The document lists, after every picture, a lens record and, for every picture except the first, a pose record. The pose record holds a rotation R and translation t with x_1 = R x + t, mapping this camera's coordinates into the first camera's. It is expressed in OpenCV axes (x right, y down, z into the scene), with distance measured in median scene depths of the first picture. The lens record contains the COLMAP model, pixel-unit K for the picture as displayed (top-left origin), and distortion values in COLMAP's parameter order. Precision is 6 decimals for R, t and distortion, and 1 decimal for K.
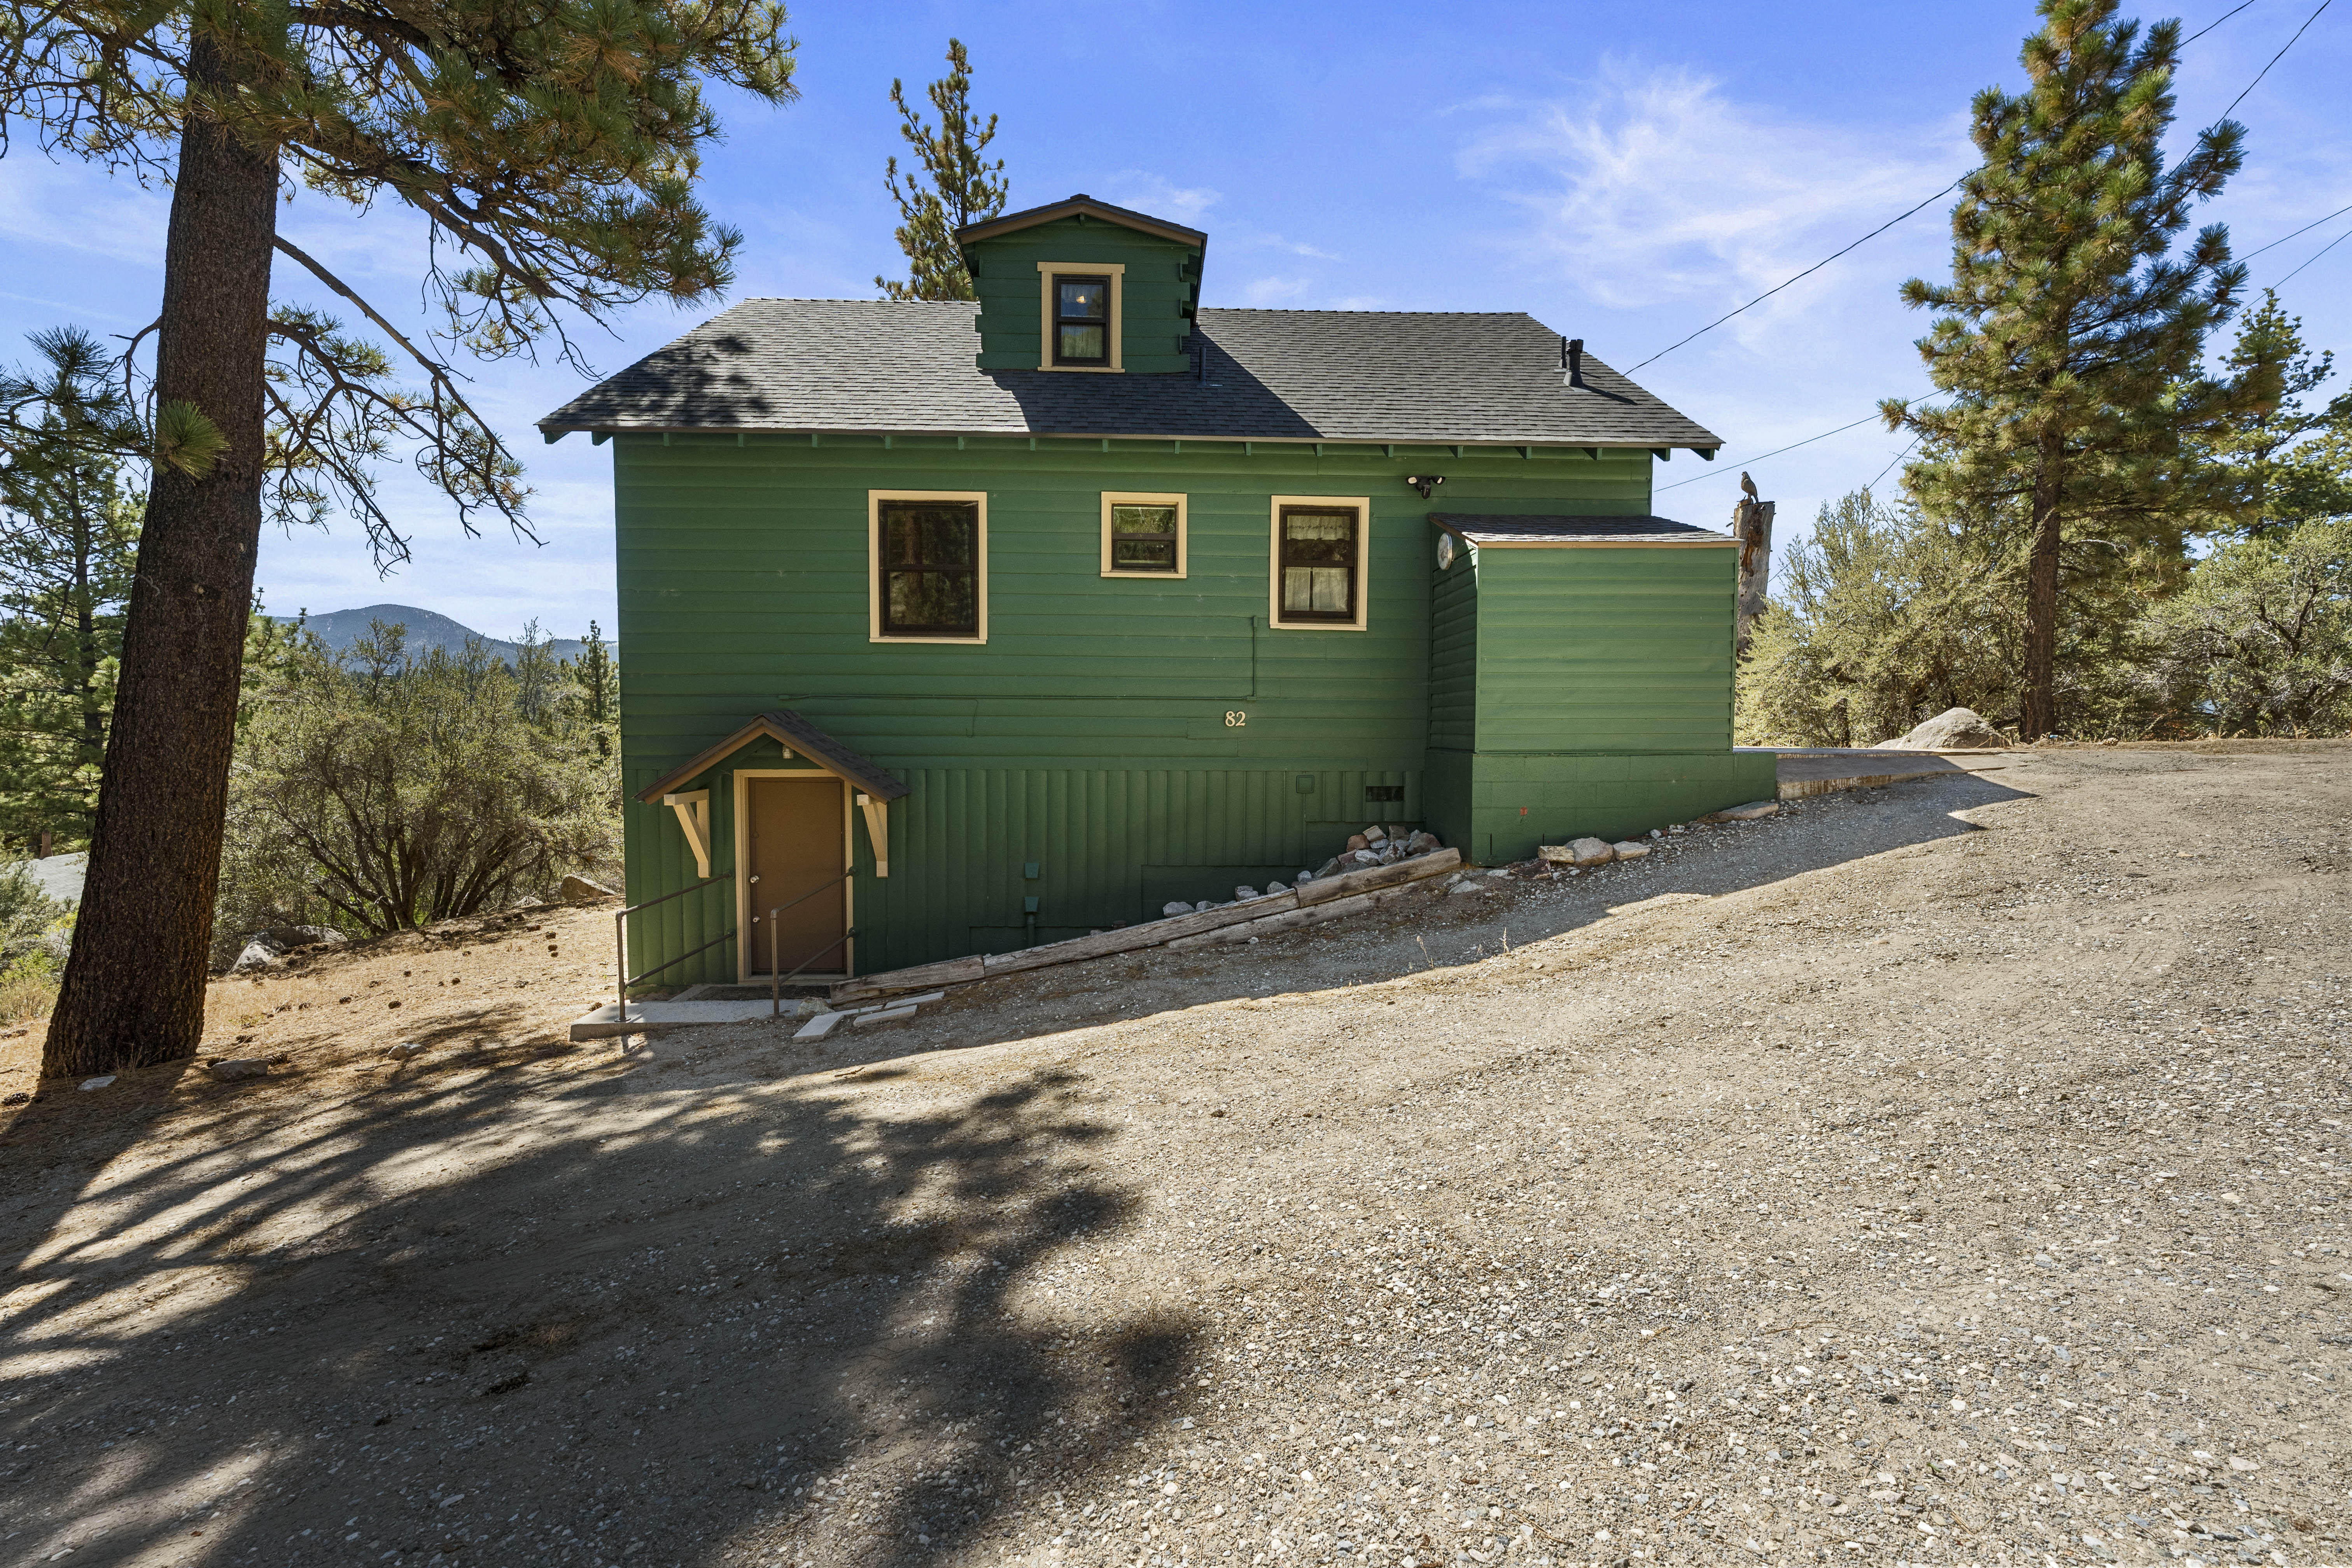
lens RADIAL K [[949.9, 0, 1174.6], [0, 949.9, 783.8], [0, 0, 1]] dist [-0.000563, 0.000217]
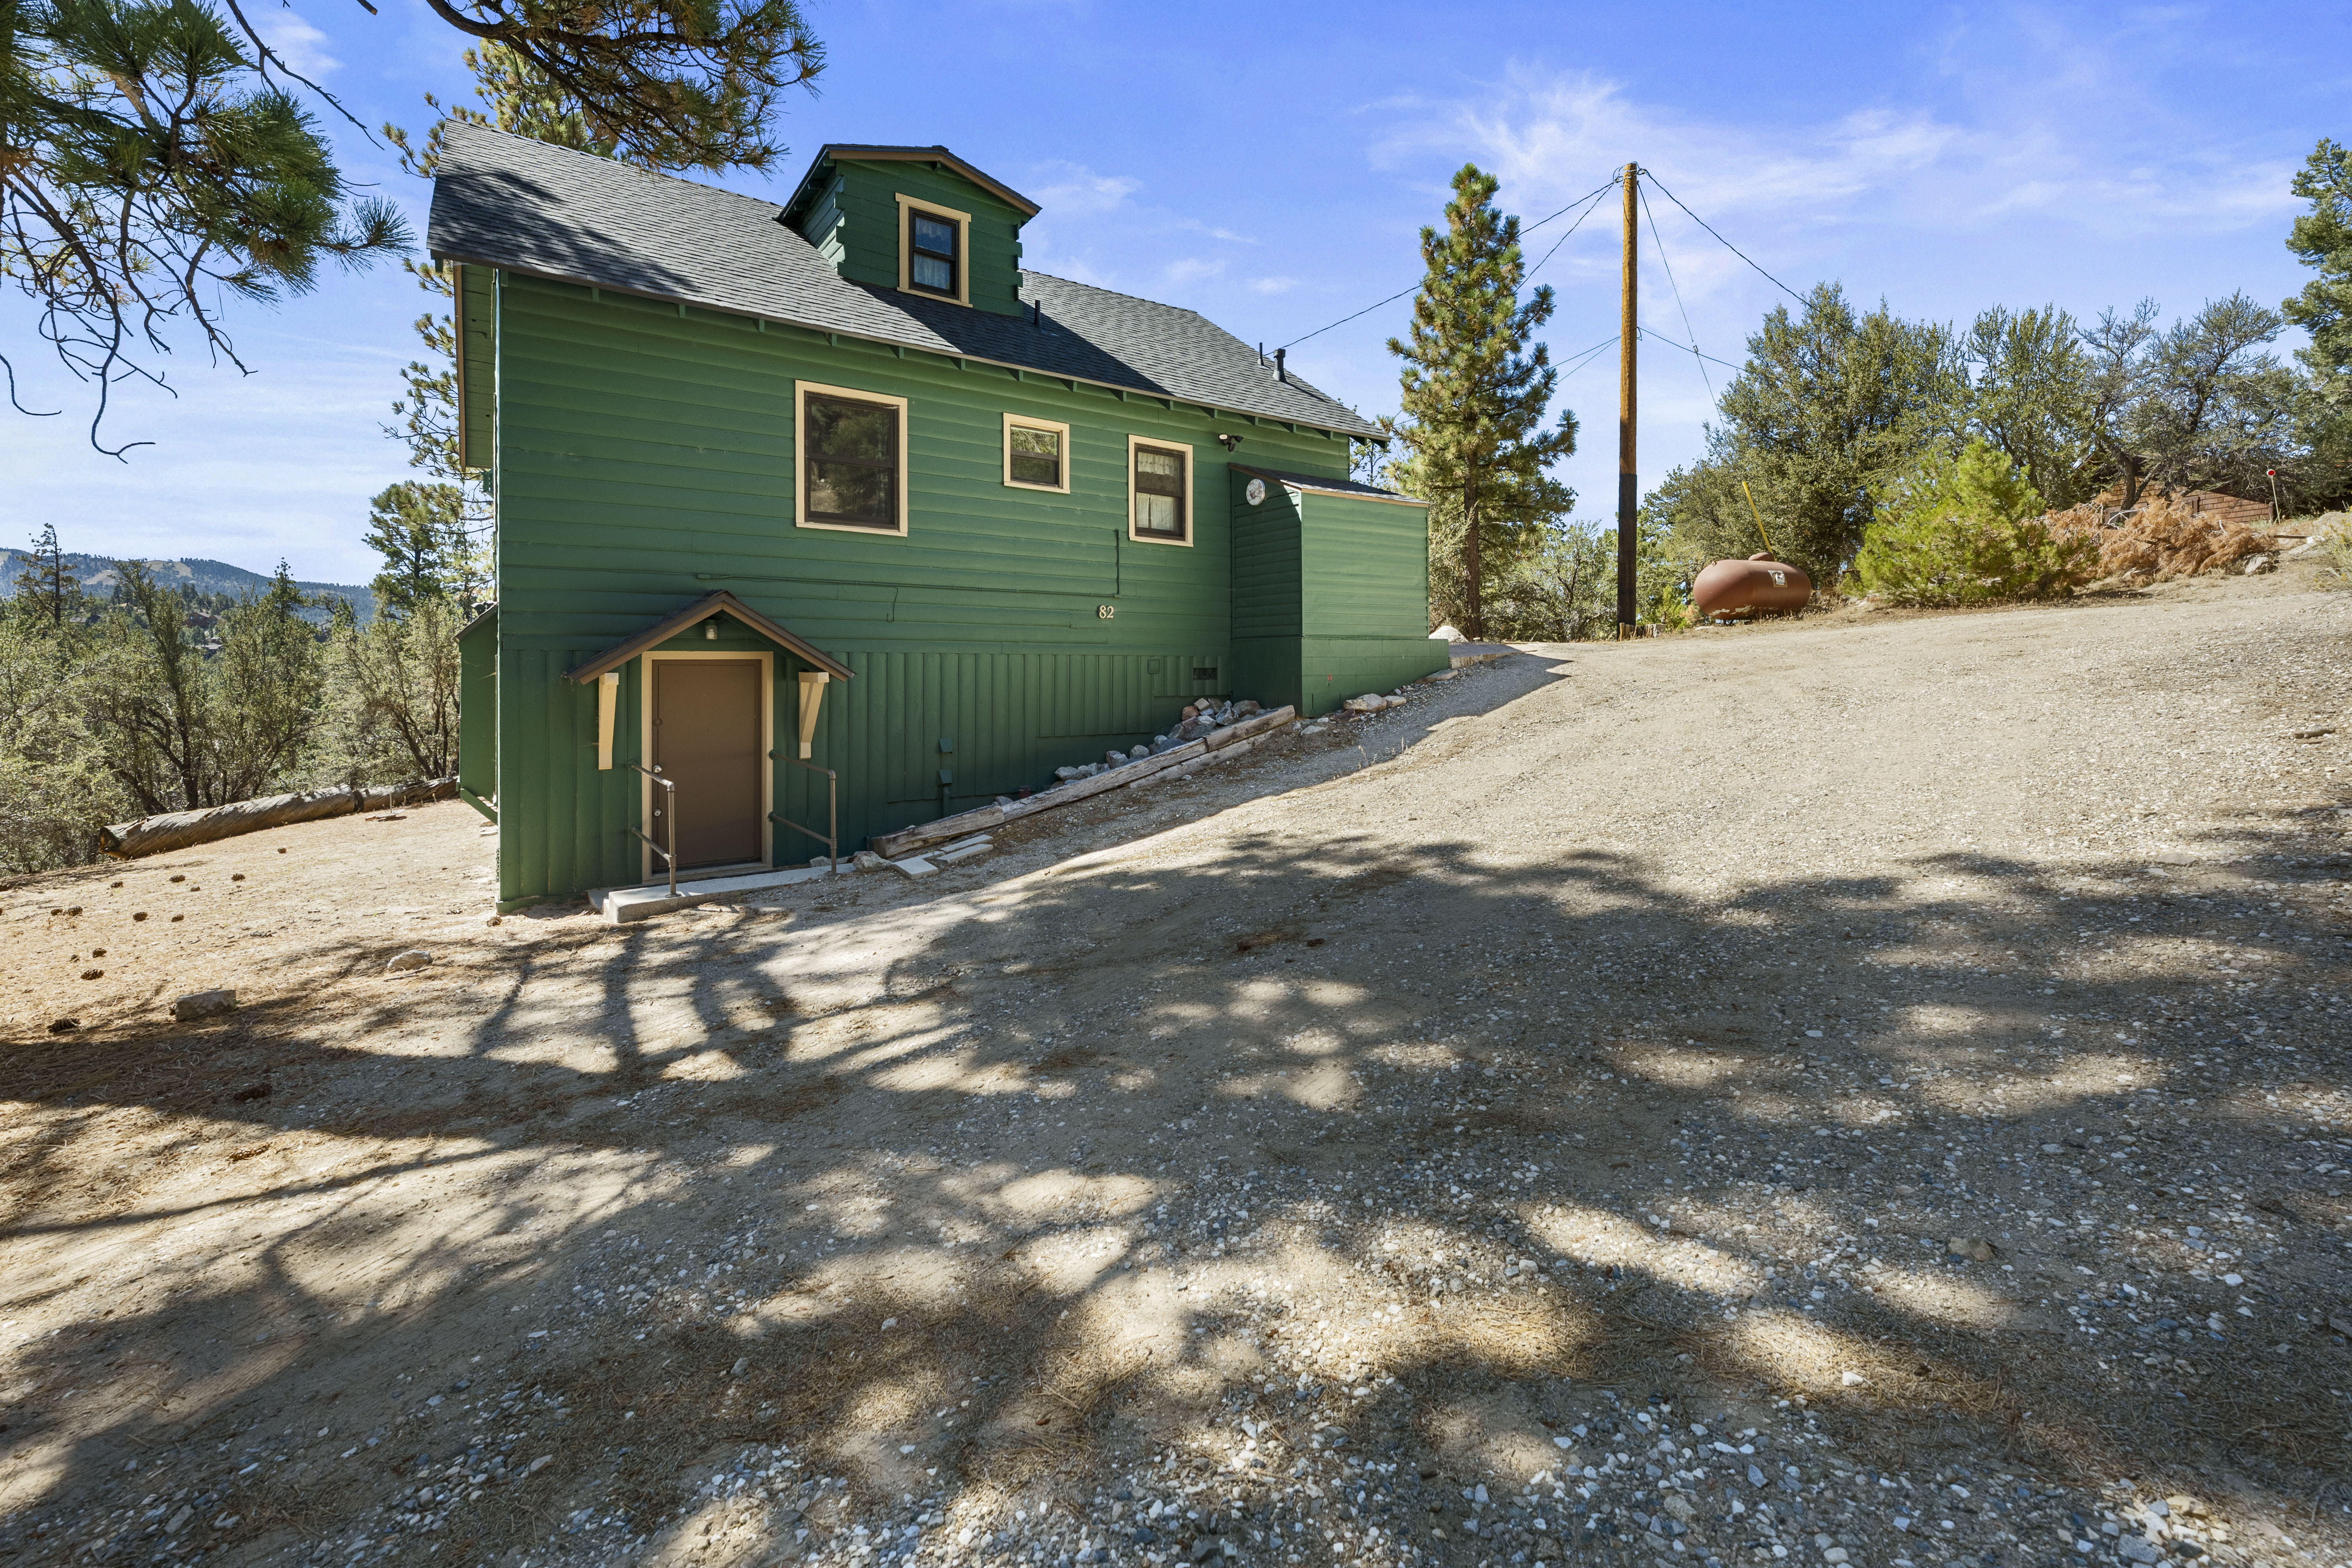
lens RADIAL K [[949.9, 0, 1219.5], [0, 949.9, 665.0], [0, 0, 1]] dist [-0.000563, 0.000217]
pose [[0.834291, -0.005203, 0.551299, -0.473266], [0.036403, 0.998293, -0.045668, 0.058294], [-0.550121, 0.058170, 0.833057, -0.085325]]
